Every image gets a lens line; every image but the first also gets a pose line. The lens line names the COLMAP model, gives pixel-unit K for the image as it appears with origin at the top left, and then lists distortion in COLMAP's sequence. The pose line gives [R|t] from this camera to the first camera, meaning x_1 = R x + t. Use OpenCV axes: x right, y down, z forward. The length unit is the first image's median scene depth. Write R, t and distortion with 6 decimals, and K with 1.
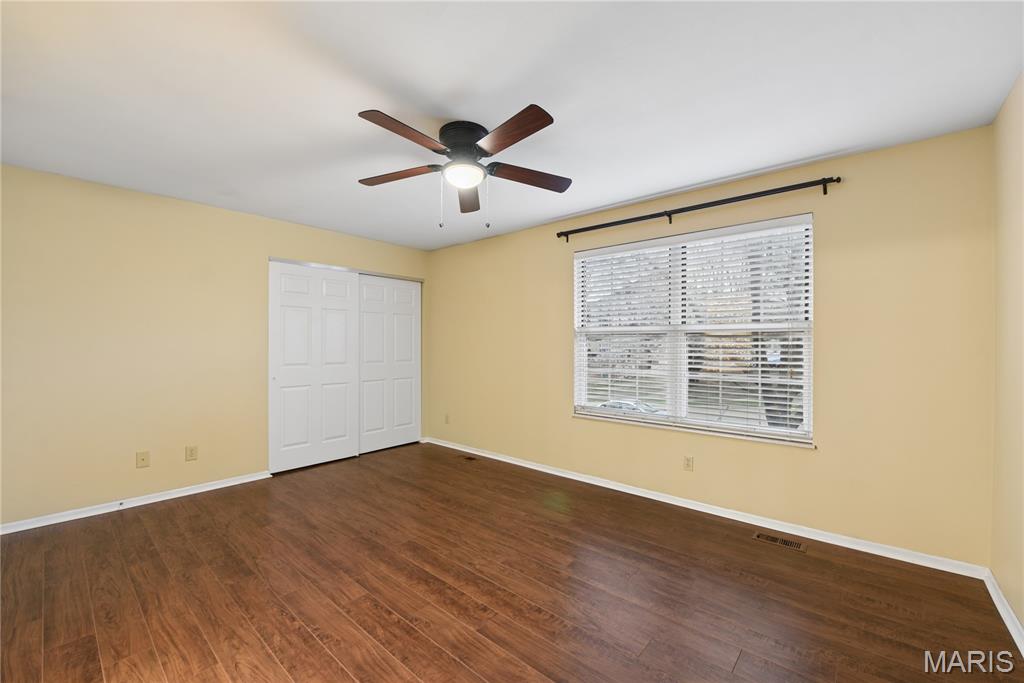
lens RADIAL K [[414.3, 0, 510.1], [0, 414.3, 342.8], [0, 0, 1]] dist [-0.016616, -0.001511]
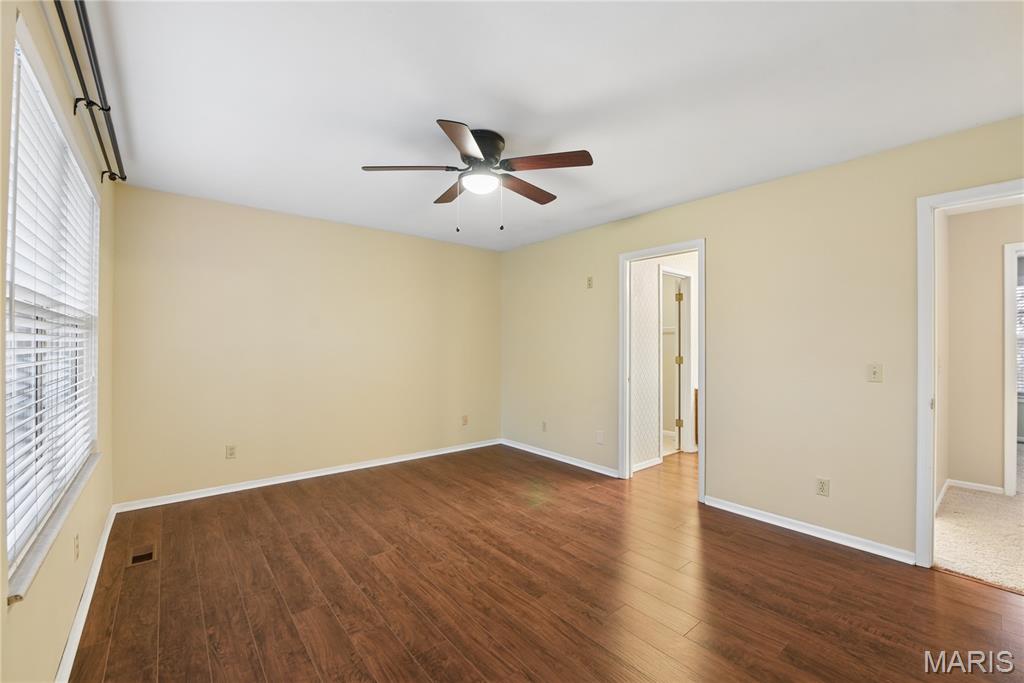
lens RADIAL K [[414.3, 0, 513.2], [0, 414.3, 342.8], [0, 0, 1]] dist [-0.016616, -0.001511]
pose [[-0.986987, -0.005381, 0.160708, -0.357798], [-0.006654, 0.999951, -0.007384, 0.005560], [-0.160660, -0.008357, -0.986974, 1.993176]]
